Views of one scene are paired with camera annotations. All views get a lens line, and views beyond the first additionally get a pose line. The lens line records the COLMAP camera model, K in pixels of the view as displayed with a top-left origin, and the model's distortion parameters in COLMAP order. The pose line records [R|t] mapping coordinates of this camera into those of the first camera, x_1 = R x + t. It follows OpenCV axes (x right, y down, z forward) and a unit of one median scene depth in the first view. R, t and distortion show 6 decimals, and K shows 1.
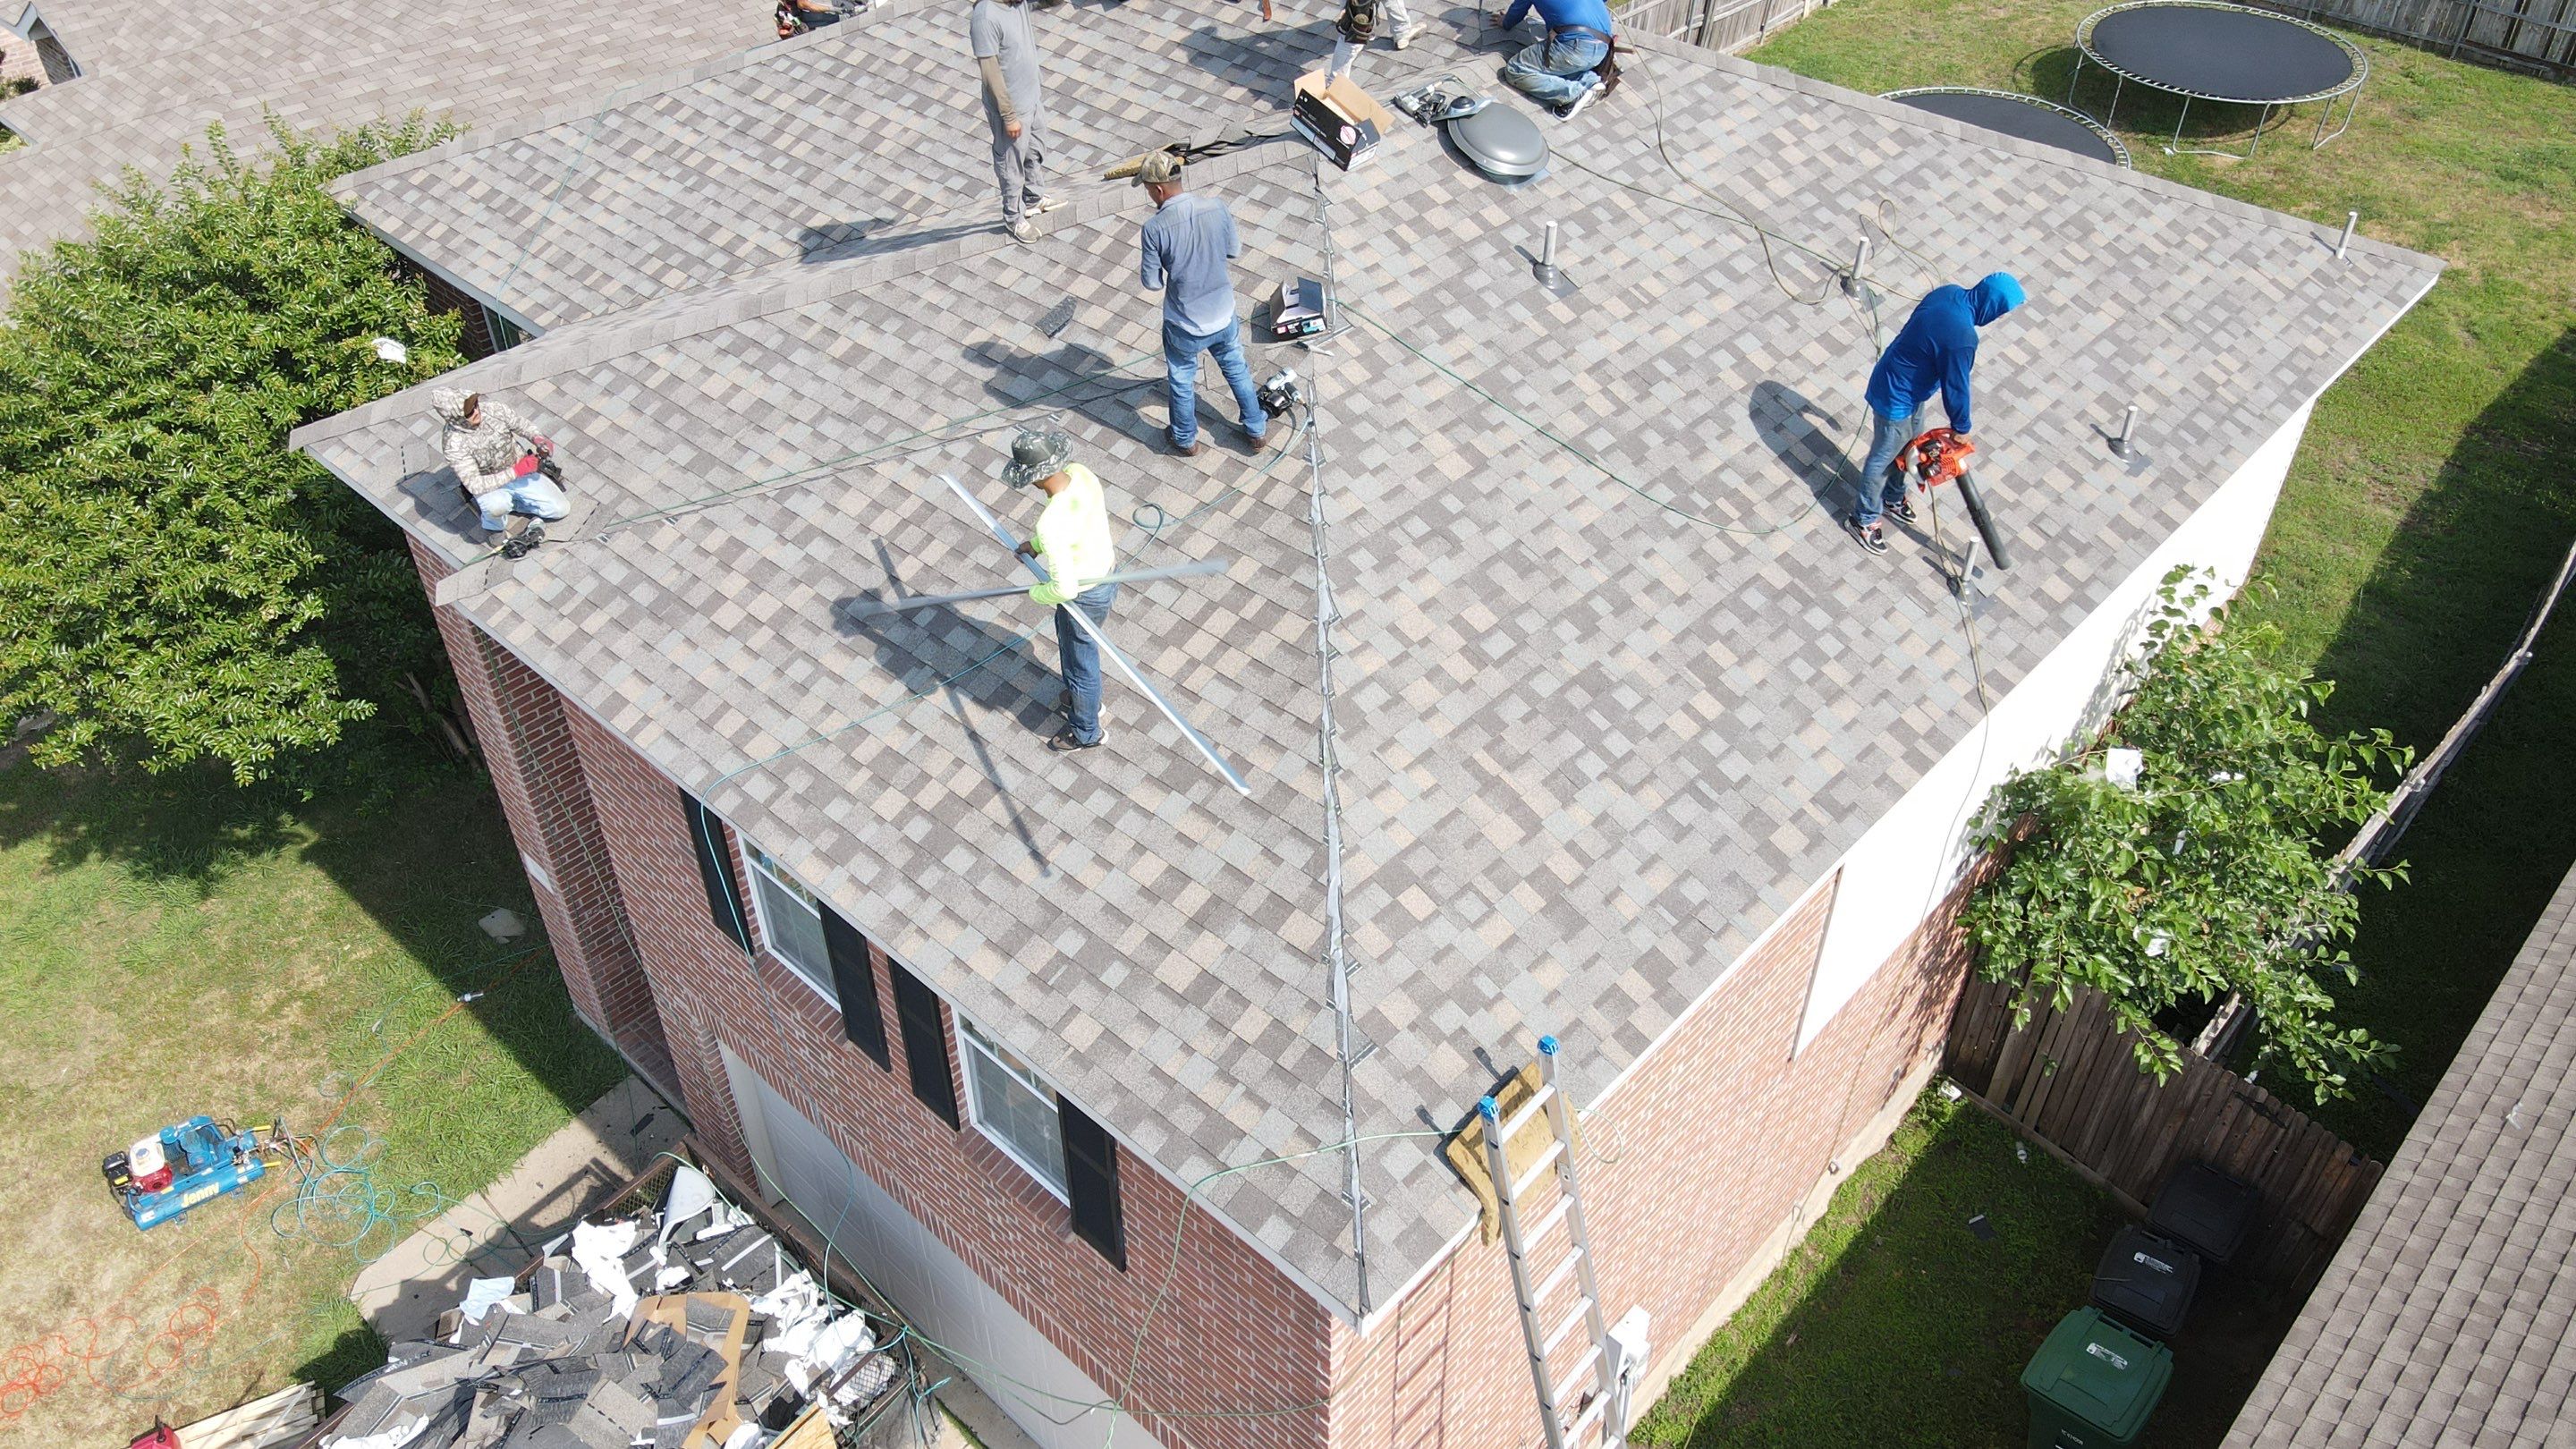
lens RADIAL K [[1912.6, 0, 1288.0], [0, 1912.6, 724.5], [0, 0, 1]] dist [0.011515, 0.005106]
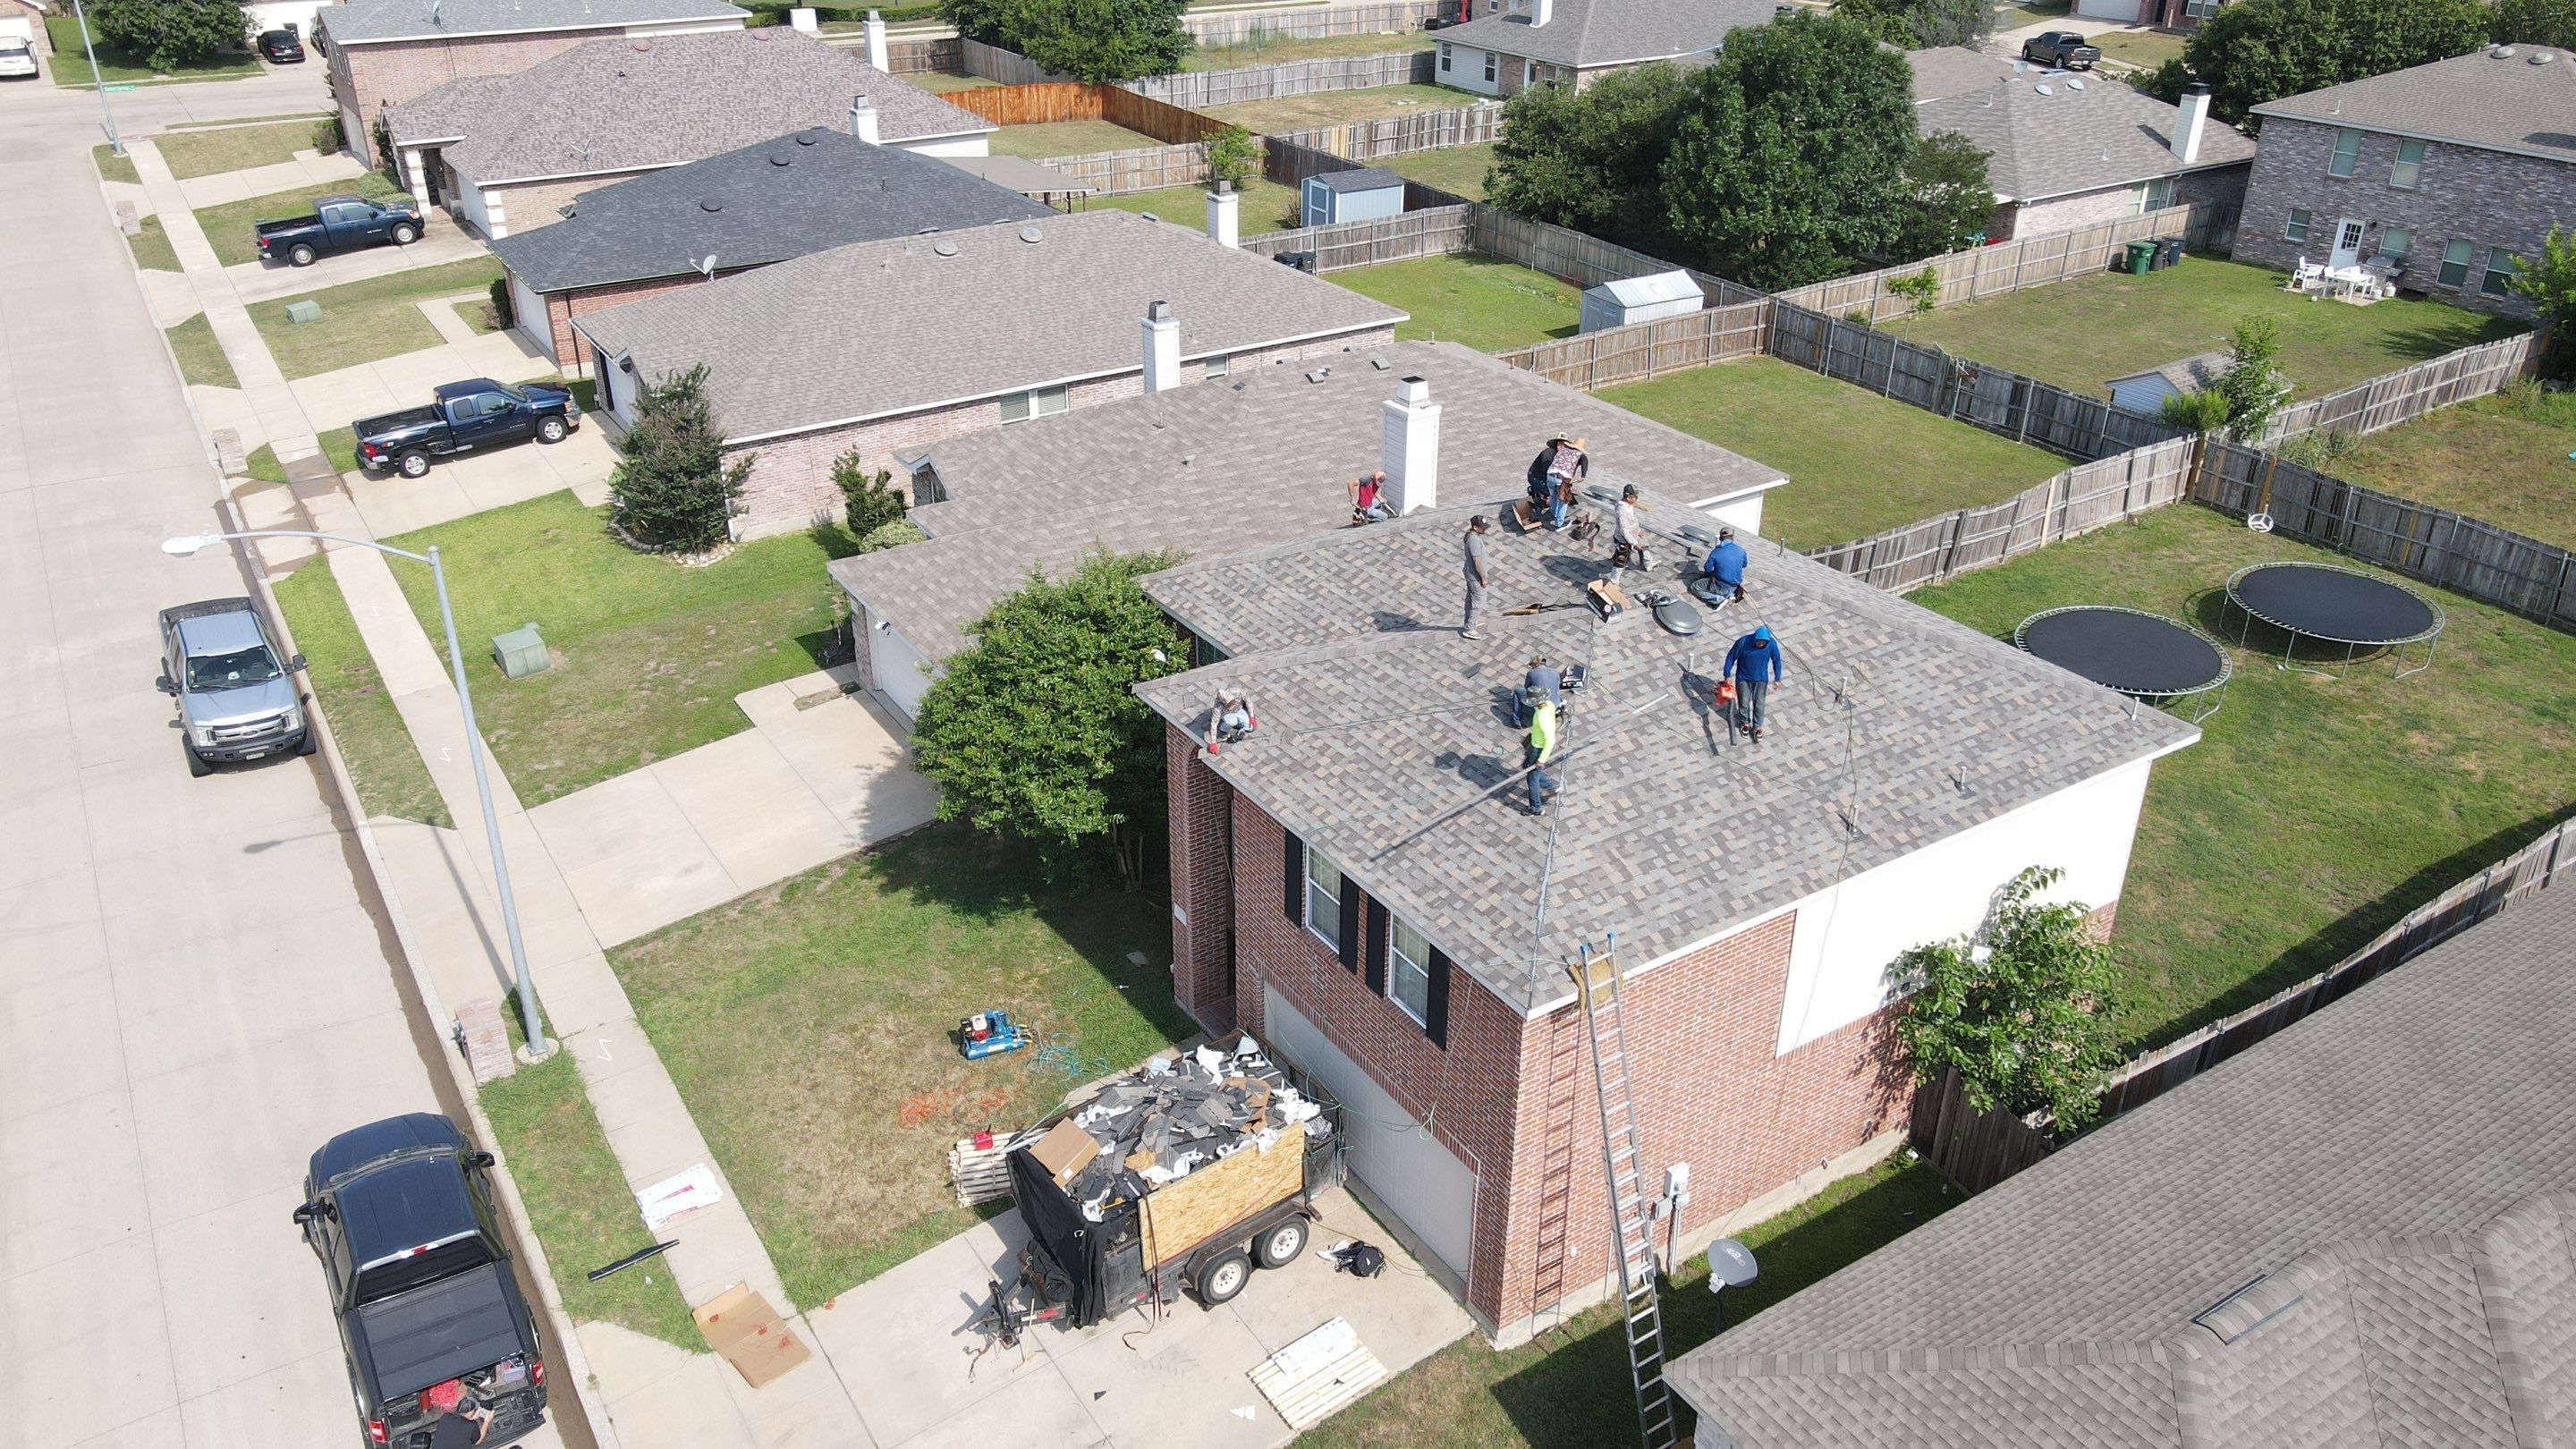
lens RADIAL K [[1912.6, 0, 1288.0], [0, 1912.6, 724.5], [0, 0, 1]] dist [0.011515, 0.005106]
pose [[0.969792, 0.115572, -0.214820, 0.169061], [-0.157649, 0.968967, -0.190396, 0.329204], [0.186149, 0.218511, 0.957915, -1.255752]]
